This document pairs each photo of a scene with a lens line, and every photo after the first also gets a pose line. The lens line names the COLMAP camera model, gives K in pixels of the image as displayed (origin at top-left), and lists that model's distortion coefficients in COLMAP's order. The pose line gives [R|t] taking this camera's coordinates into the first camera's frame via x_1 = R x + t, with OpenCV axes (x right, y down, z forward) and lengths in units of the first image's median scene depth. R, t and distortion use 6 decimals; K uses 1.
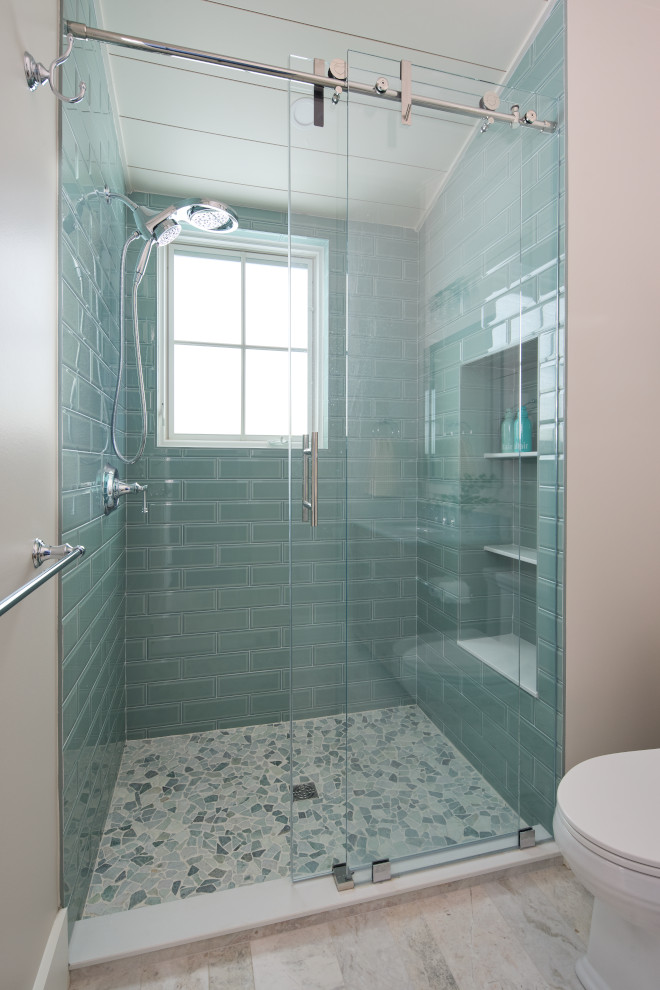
lens RADIAL K [[483.2, 0, 328.2], [0, 483.2, 469.2], [0, 0, 1]] dist [0.013303, -0.004035]
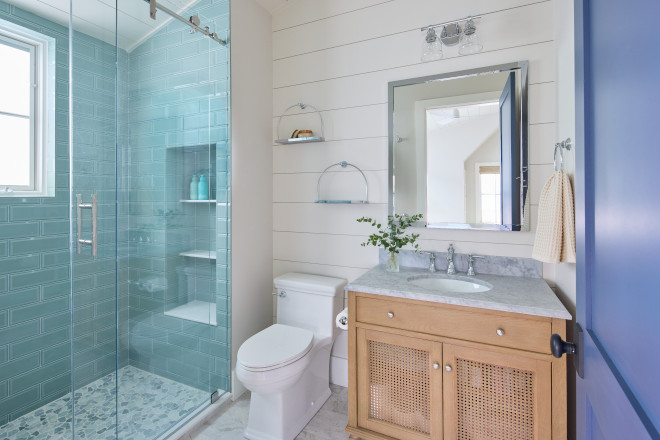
lens RADIAL K [[322.1, 0, 332.5], [0, 322.1, 193.5], [0, 0, 1]] dist [0.013303, -0.004035]
pose [[0.641906, -0.000259, 0.766783, -0.219564], [0.006687, 0.999964, -0.005261, -0.046719], [-0.766754, 0.008504, 0.641885, -0.165994]]
